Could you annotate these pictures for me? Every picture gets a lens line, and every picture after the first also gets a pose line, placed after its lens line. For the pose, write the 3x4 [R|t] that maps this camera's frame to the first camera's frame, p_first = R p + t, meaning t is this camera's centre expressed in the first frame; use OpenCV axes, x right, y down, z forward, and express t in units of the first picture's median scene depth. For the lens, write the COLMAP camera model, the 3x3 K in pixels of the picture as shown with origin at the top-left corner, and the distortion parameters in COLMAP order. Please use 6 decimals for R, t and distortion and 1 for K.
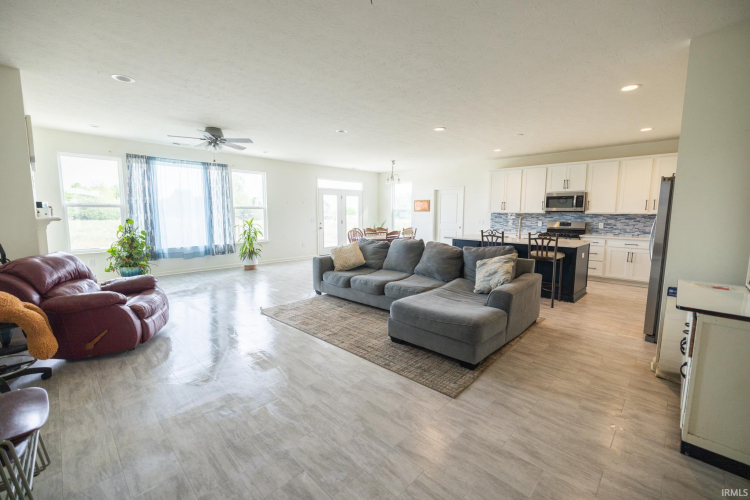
lens RADIAL K [[312.4, 0, 378.6], [0, 312.4, 252.5], [0, 0, 1]] dist [0.002743, -0.000178]
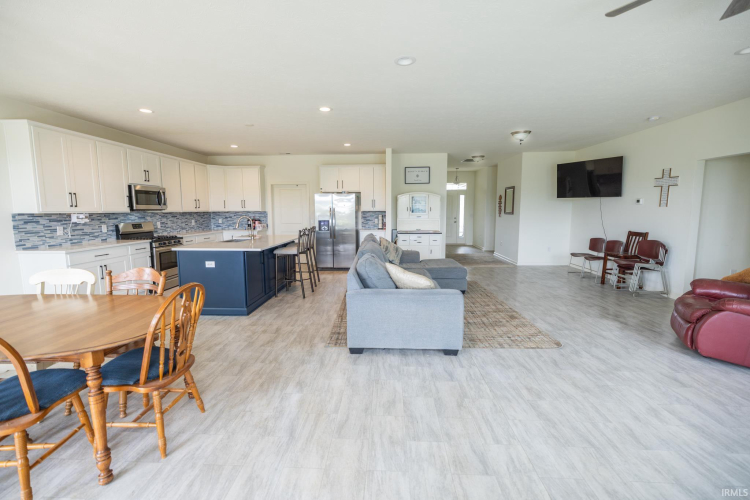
lens RADIAL K [[312.4, 0, 371.9], [0, 312.4, 244.7], [0, 0, 1]] dist [0.002743, -0.000178]
pose [[-0.652775, -0.086482, 0.752599, -0.526824], [0.098692, 0.975287, 0.197673, -0.199401], [-0.751095, 0.203312, -0.628108, 1.490458]]
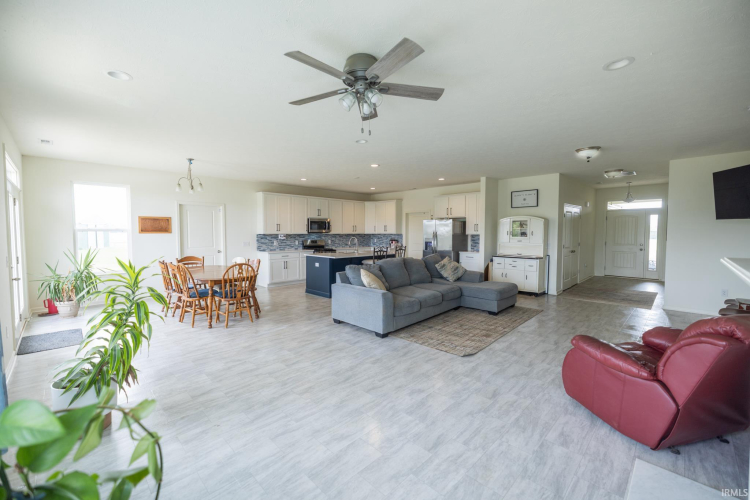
lens RADIAL K [[312.4, 0, 369.1], [0, 312.4, 247.2], [0, 0, 1]] dist [0.002743, -0.000178]
pose [[0.030859, -0.054616, 0.998030, -1.020723], [0.127847, 0.990520, 0.050252, -0.147965], [-0.991314, 0.126045, 0.037549, 1.014509]]
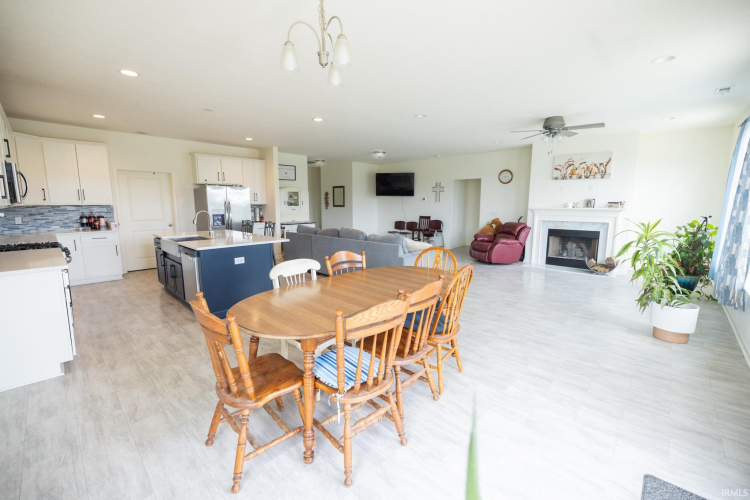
lens RADIAL K [[312.4, 0, 371.2], [0, 312.4, 245.1], [0, 0, 1]] dist [0.002743, -0.000178]
pose [[-0.999977, -0.005647, 0.003639, 0.023550], [-0.004495, 0.964986, 0.262264, -0.274293], [-0.004993, 0.262241, -0.964989, 2.048039]]
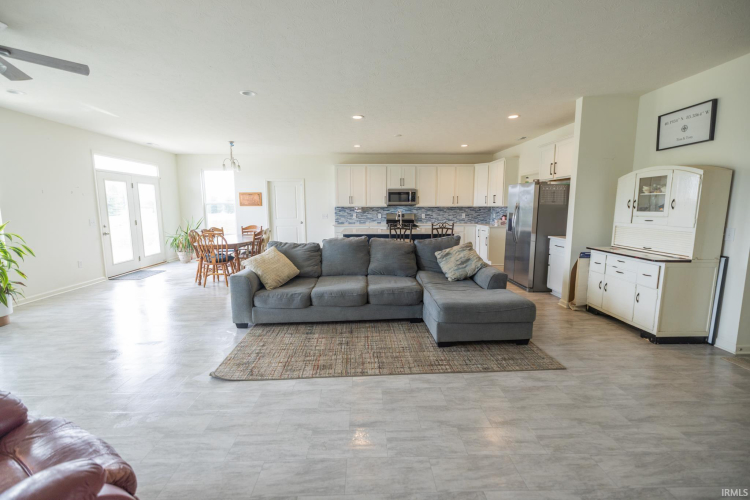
lens RADIAL K [[312.4, 0, 375.6], [0, 312.4, 256.0], [0, 0, 1]] dist [0.002743, -0.000178]
pose [[0.699670, -0.121344, 0.704087, -0.469775], [0.098771, 0.992437, 0.072888, -0.047313], [-0.707606, 0.018546, 0.706363, 0.311362]]
